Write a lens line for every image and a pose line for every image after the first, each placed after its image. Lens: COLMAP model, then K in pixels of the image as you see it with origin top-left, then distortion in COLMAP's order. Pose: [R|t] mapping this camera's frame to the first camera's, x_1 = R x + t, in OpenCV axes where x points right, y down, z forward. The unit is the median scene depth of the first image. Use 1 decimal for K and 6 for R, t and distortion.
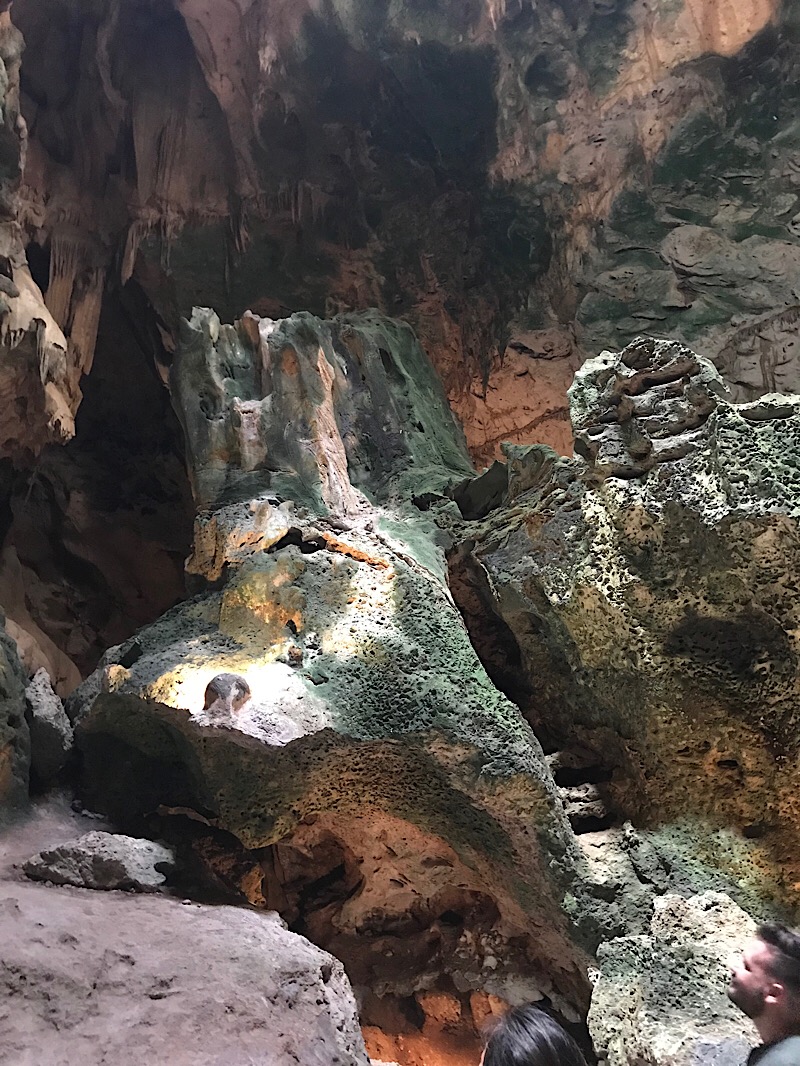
lens RADIAL K [[877.4, 0, 400.0], [0, 877.4, 533.0], [0, 0, 1]] dist [0.058300, -0.066400]
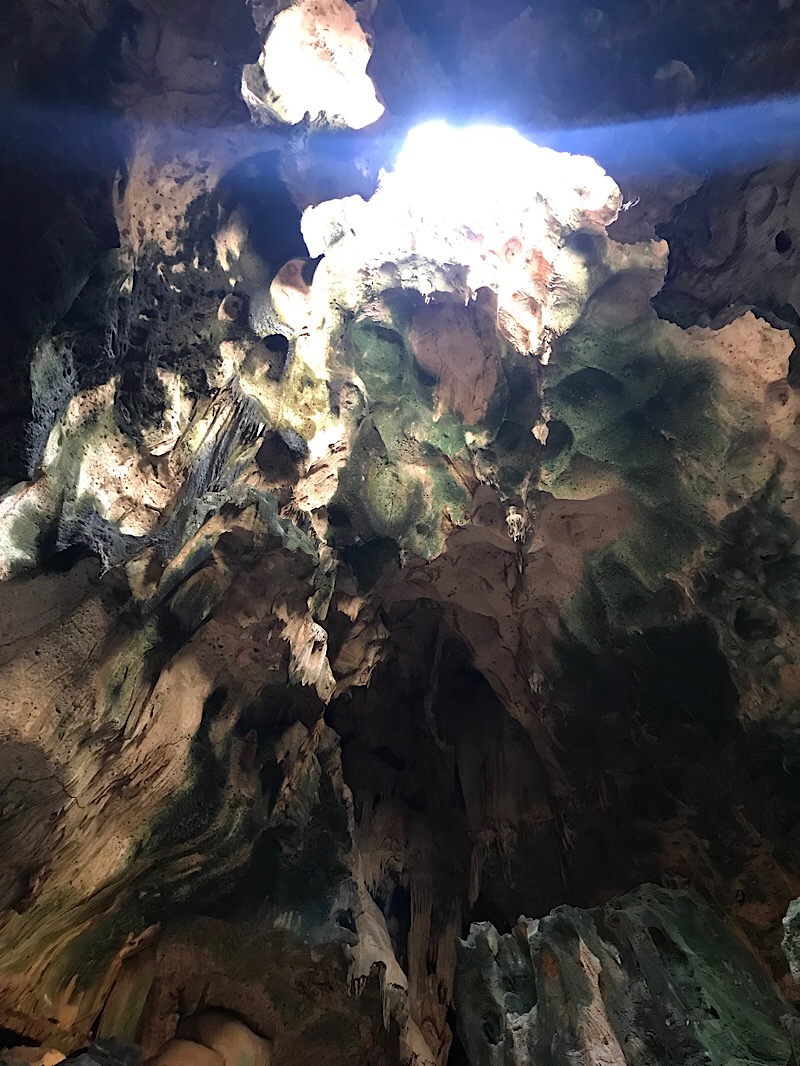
lens RADIAL K [[887.9, 0, 408.4], [0, 887.9, 510.7], [0, 0, 1]] dist [0.001211, -0.012024]
pose [[0.859819, -0.374332, -0.347256, 0.252847], [0.078057, 0.768465, -0.635113, 0.031656], [0.504597, 0.518976, 0.689960, -0.020798]]
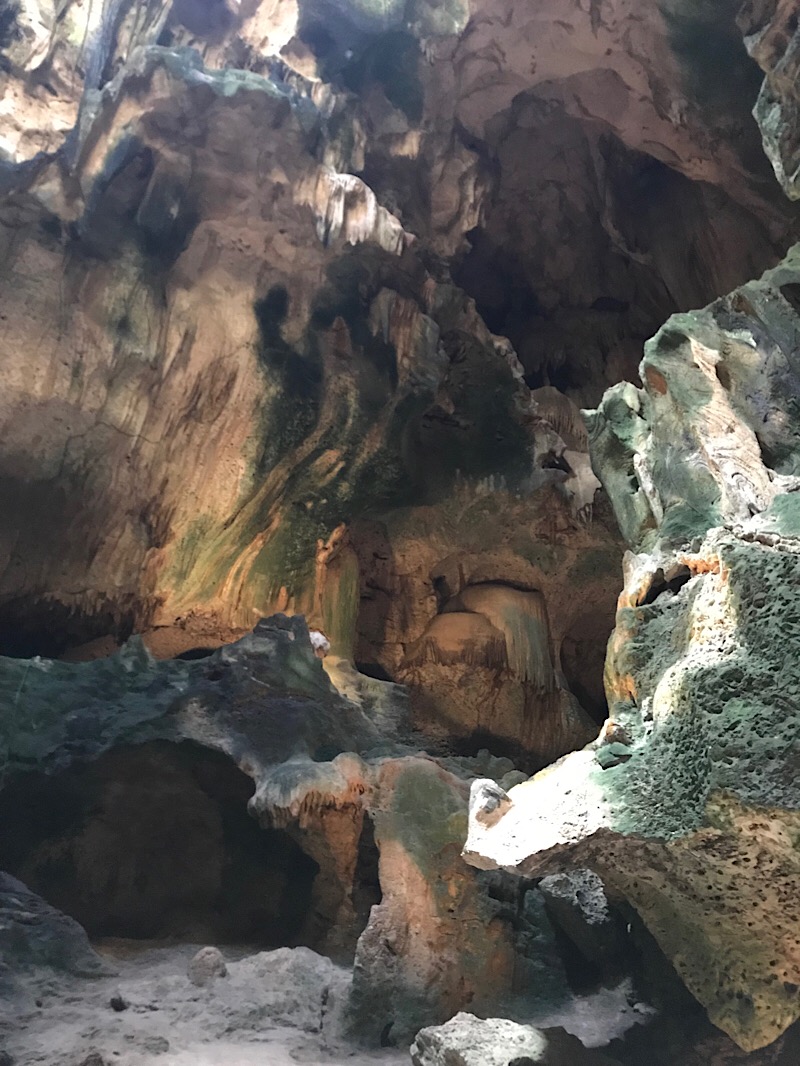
lens RADIAL K [[877.4, 0, 400.0], [0, 877.4, 533.0], [0, 0, 1]] dist [0.058300, -0.066400]
pose [[0.418725, -0.457792, -0.784280, 0.316017], [0.251416, 0.888319, -0.384291, 0.162938], [0.872617, -0.036269, 0.487057, 0.379284]]
